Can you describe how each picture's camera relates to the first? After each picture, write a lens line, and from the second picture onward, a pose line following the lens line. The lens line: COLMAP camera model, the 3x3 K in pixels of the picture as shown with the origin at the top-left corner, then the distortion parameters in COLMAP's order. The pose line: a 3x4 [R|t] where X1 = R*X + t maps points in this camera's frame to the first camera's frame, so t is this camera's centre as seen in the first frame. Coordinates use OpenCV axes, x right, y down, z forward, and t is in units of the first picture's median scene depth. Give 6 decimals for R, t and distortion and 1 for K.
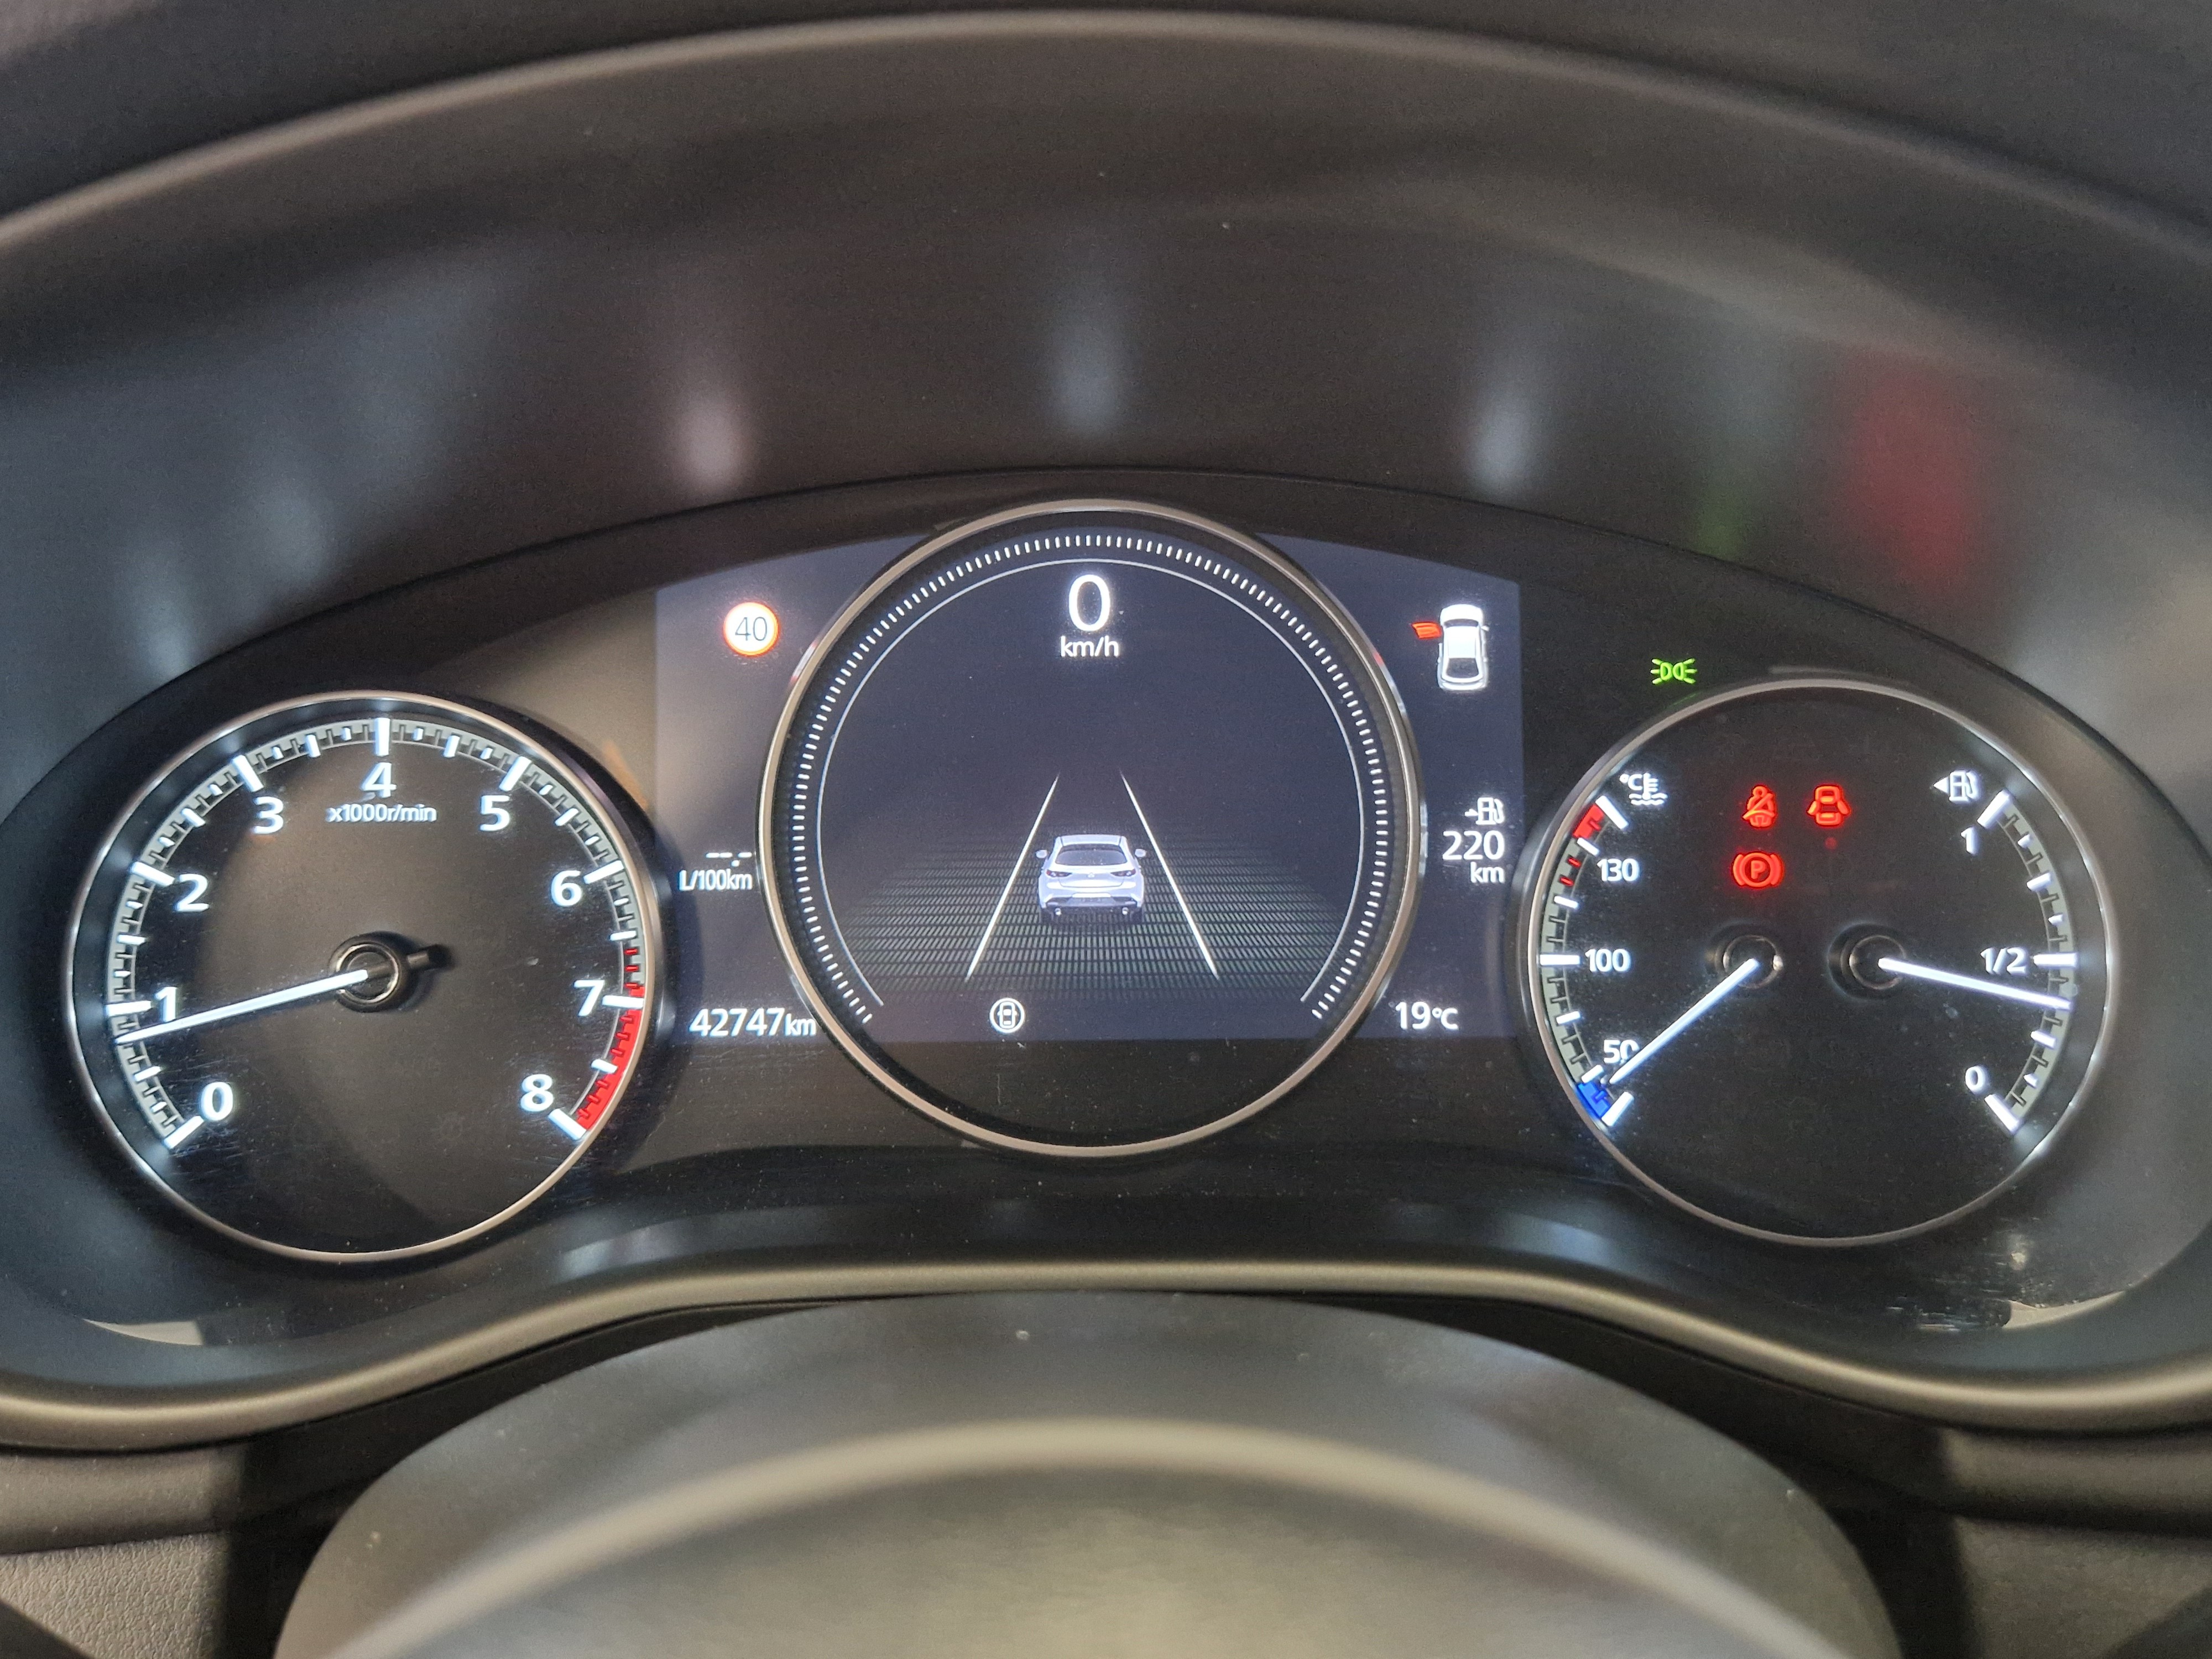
lens RADIAL K [[1712.8, 0, 1098.3], [0, 1712.8, 888.6], [0, 0, 1]] dist [0.021474, -0.004780]
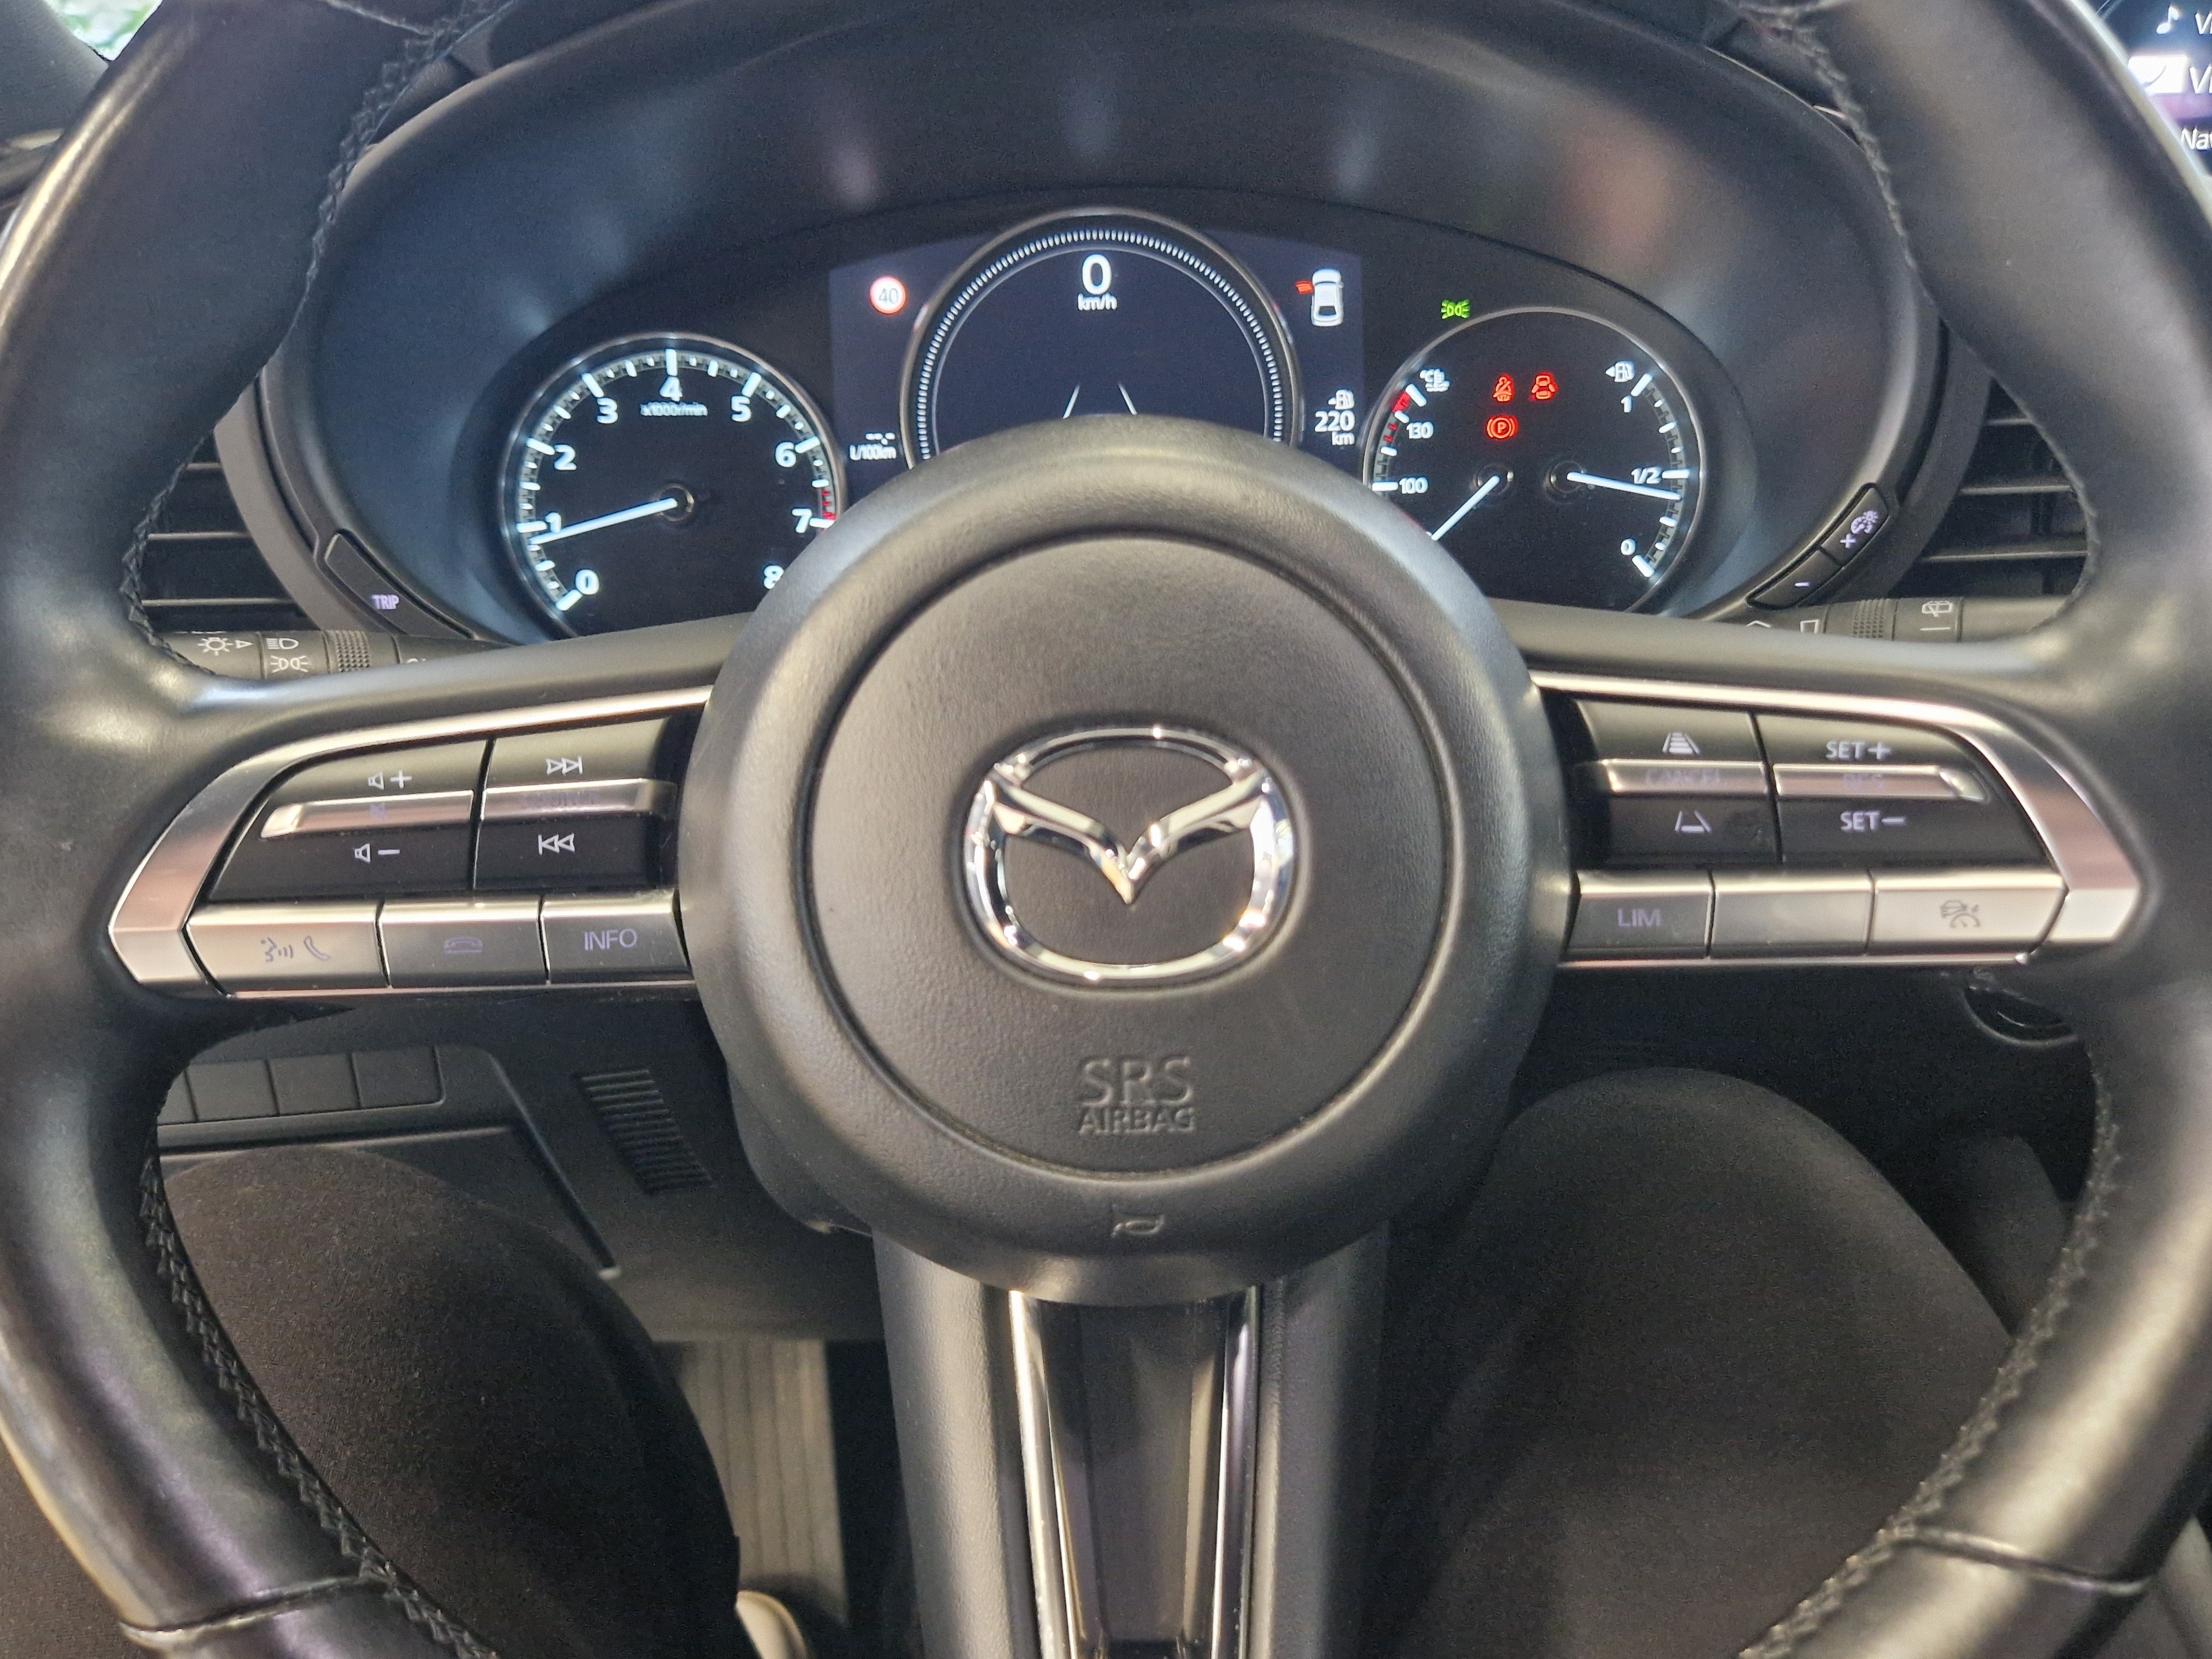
lens RADIAL K [[1724.4, 0, 1123.7], [0, 1724.4, 836.9], [0, 0, 1]] dist [0.042176, -0.009385]
pose [[0.999736, -0.022701, 0.003452, 0.002884], [0.022386, 0.997051, 0.073408, 0.253540], [-0.005109, -0.073311, 0.997296, -0.700478]]
